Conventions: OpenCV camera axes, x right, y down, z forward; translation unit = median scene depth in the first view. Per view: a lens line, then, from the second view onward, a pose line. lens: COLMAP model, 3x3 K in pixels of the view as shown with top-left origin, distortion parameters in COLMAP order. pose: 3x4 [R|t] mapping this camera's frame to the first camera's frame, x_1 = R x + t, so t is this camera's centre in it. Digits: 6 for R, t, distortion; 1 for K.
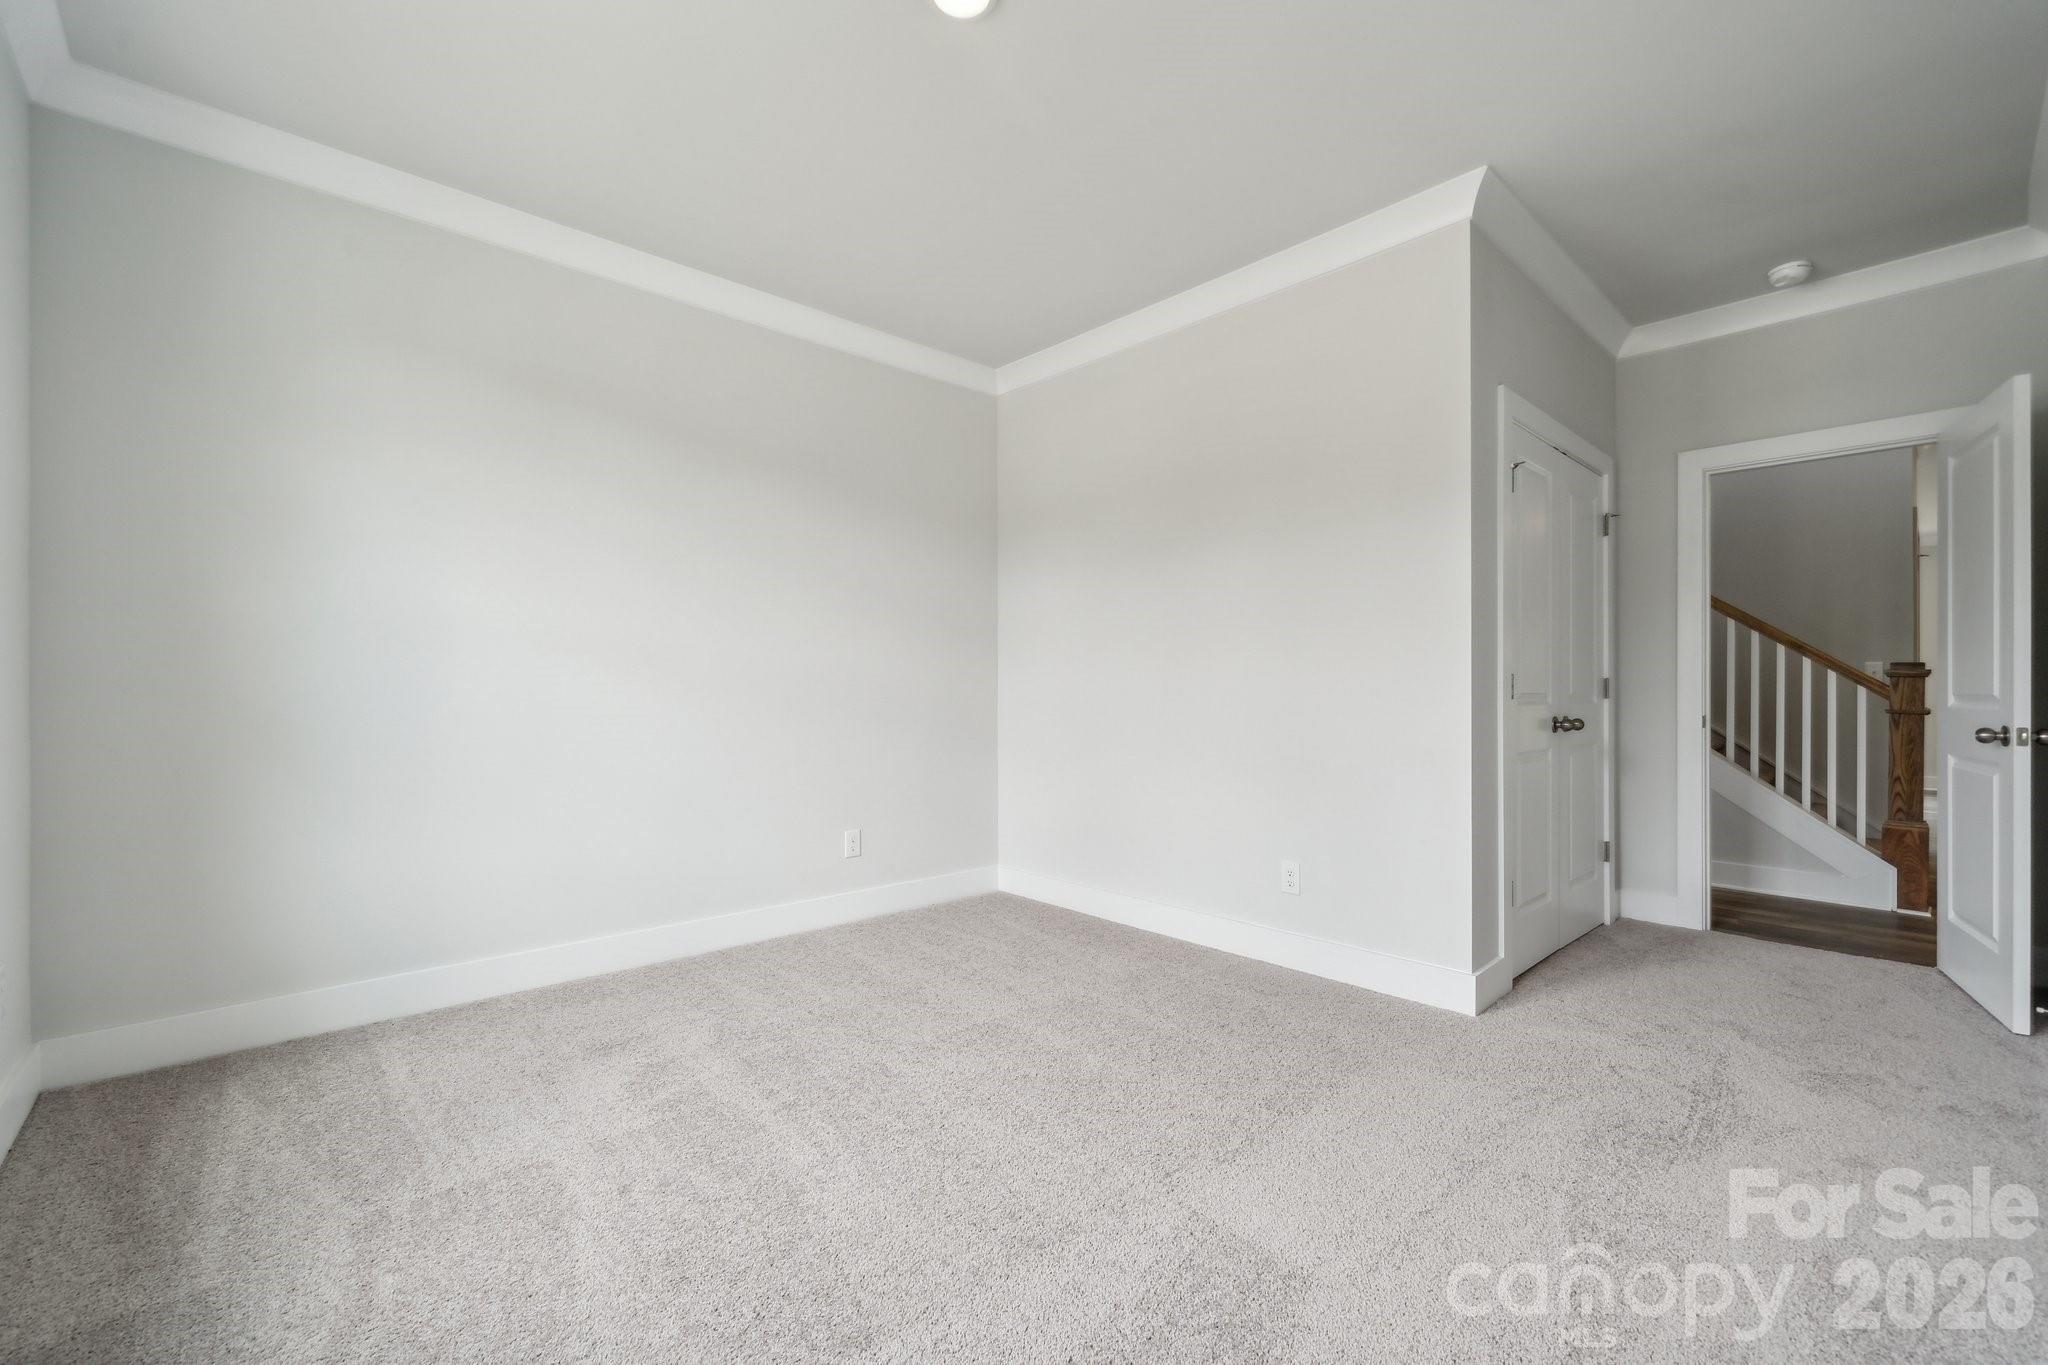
lens RADIAL K [[851.1, 0, 1029.4], [0, 851.1, 690.0], [0, 0, 1]] dist [0.000838, 0.000621]
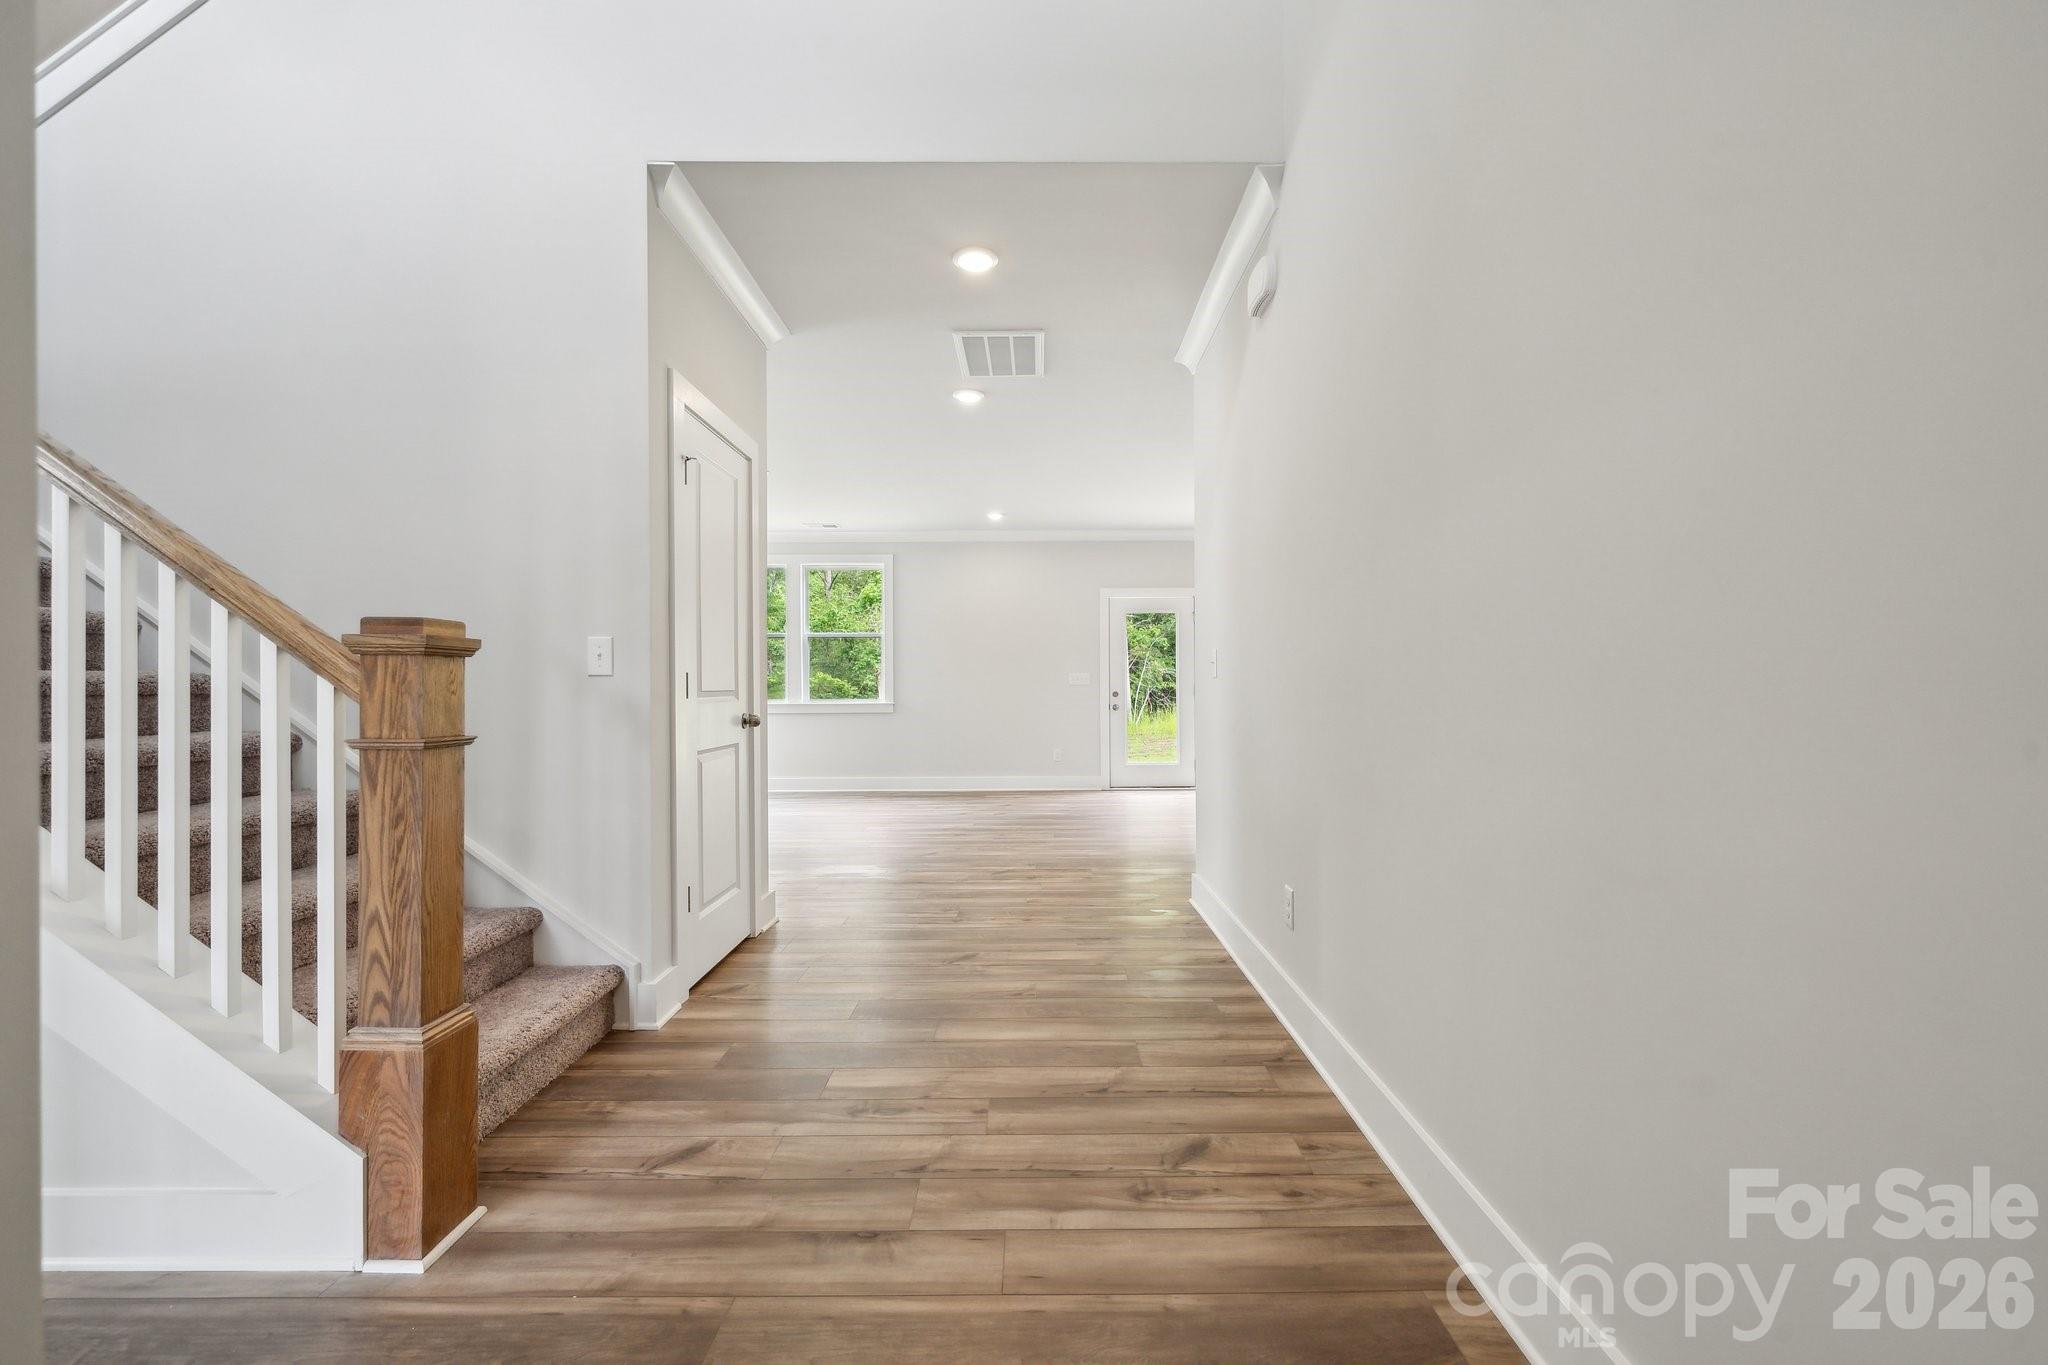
lens RADIAL K [[851.1, 0, 1029.2], [0, 851.1, 682.8], [0, 0, 1]] dist [0.000838, 0.000621]
pose [[0.677594, -0.000030, 0.735437, 0.756364], [0.003862, 0.999986, -0.003518, -0.000032], [-0.735426, 0.005224, 0.677584, 0.419814]]
